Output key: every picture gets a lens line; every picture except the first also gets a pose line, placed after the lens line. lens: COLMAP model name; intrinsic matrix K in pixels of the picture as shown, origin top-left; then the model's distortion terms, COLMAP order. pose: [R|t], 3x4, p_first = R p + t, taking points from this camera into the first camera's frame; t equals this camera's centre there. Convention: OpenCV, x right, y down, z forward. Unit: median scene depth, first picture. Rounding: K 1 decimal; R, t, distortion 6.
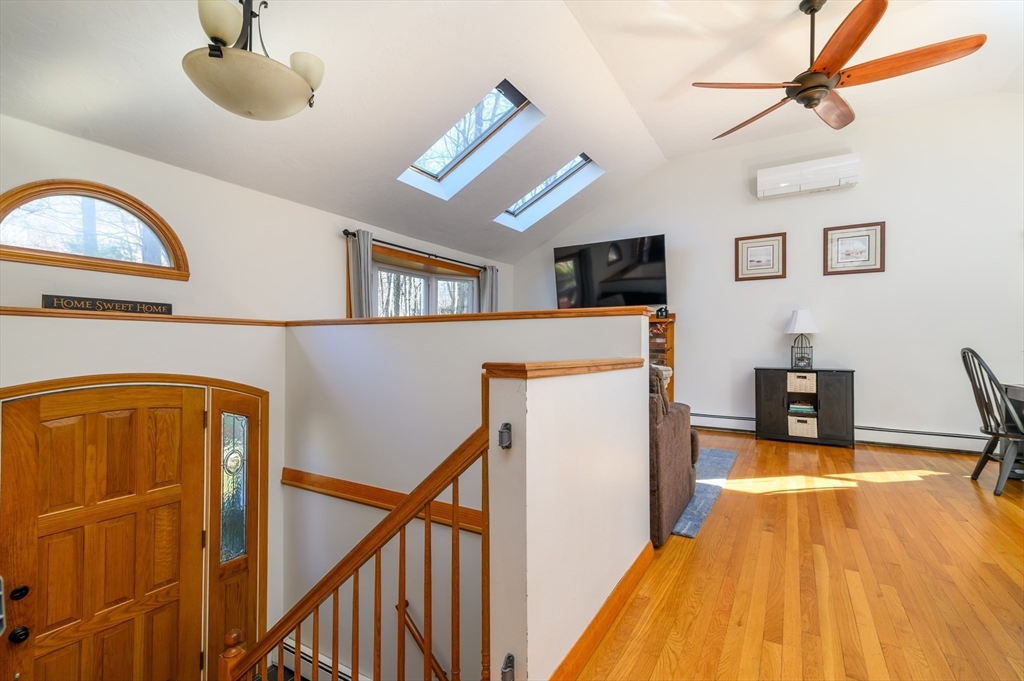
lens RADIAL K [[460.9, 0, 516.2], [0, 460.9, 344.7], [0, 0, 1]] dist [0.015267, -0.002053]
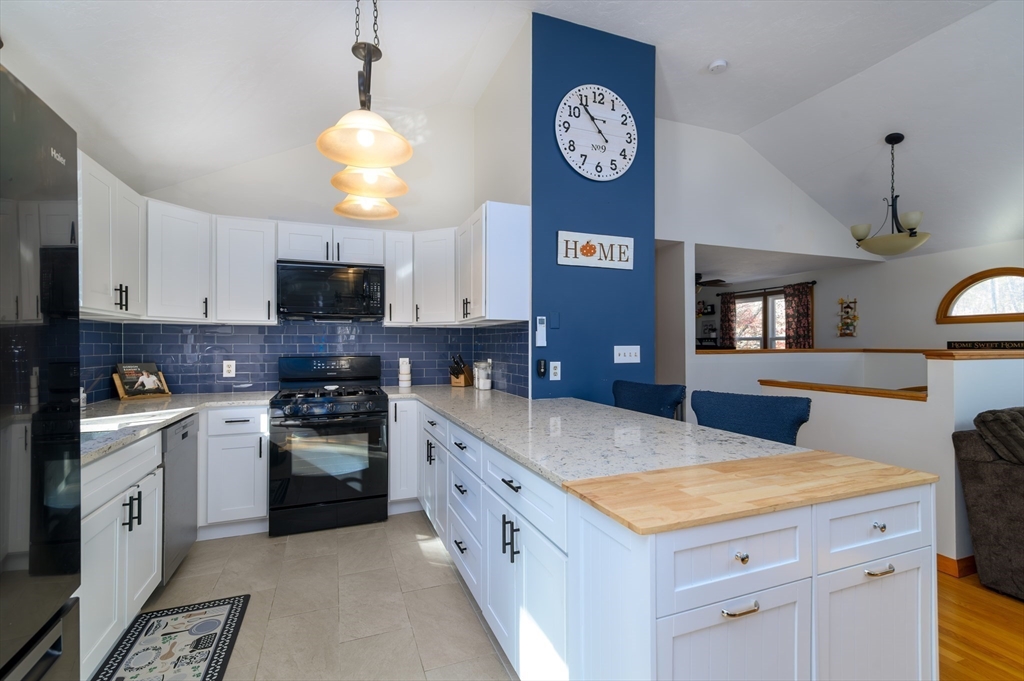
lens RADIAL K [[460.9, 0, 509.3], [0, 460.9, 342.8], [0, 0, 1]] dist [0.015267, -0.002053]
pose [[-0.617312, -0.008488, -0.786672, 1.105712], [0.004317, 0.999890, -0.014177, -0.055918], [0.786706, -0.012147, -0.617208, 0.515196]]
